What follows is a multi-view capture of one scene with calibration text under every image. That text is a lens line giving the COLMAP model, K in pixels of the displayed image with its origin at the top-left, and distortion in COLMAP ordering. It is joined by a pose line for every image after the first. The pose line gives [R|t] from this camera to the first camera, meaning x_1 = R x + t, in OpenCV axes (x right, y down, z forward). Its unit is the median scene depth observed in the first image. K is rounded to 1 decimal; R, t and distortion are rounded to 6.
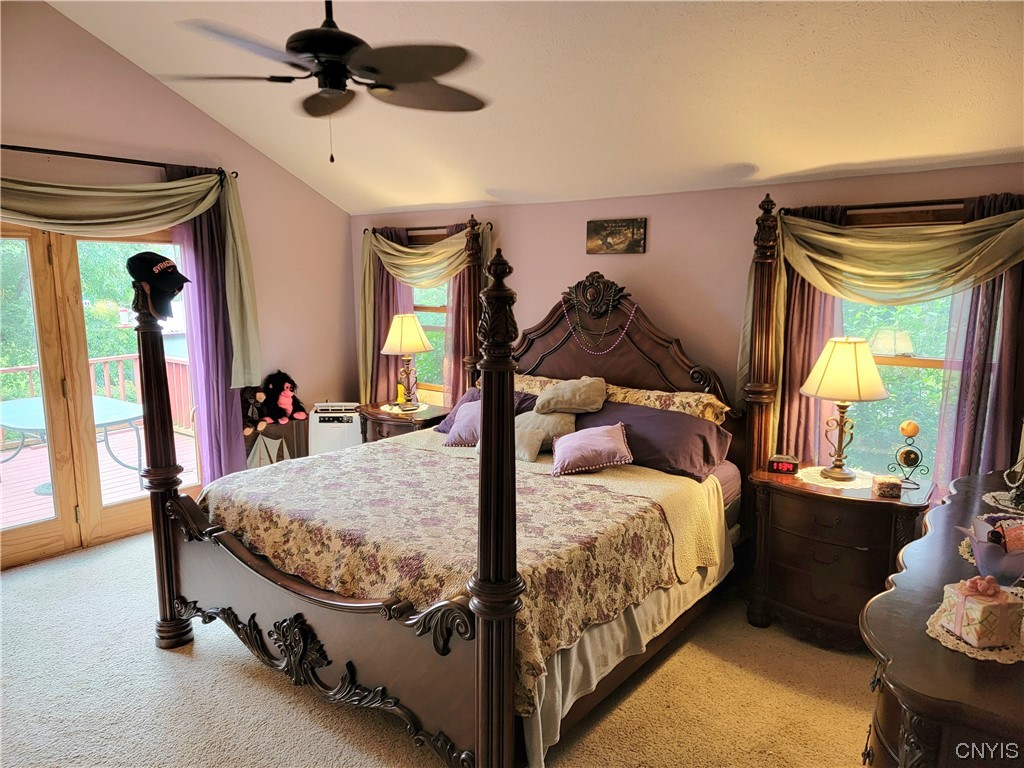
lens RADIAL K [[723.7, 0, 517.9], [0, 723.7, 392.2], [0, 0, 1]] dist [0.092233, -0.086263]
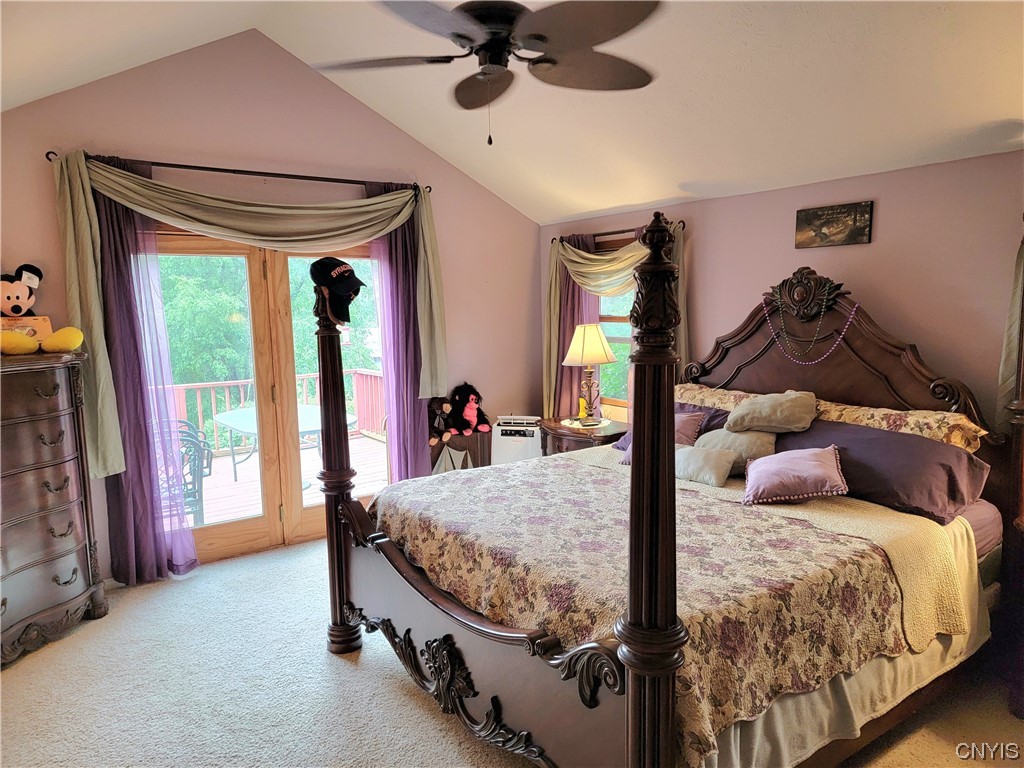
lens RADIAL K [[723.7, 0, 517.9], [0, 723.7, 392.2], [0, 0, 1]] dist [0.092233, -0.086263]
pose [[0.960051, 0.017694, -0.279265, 0.031369], [-0.026798, 0.999225, -0.028815, 0.016548], [0.278538, 0.035148, 0.959782, 0.104822]]
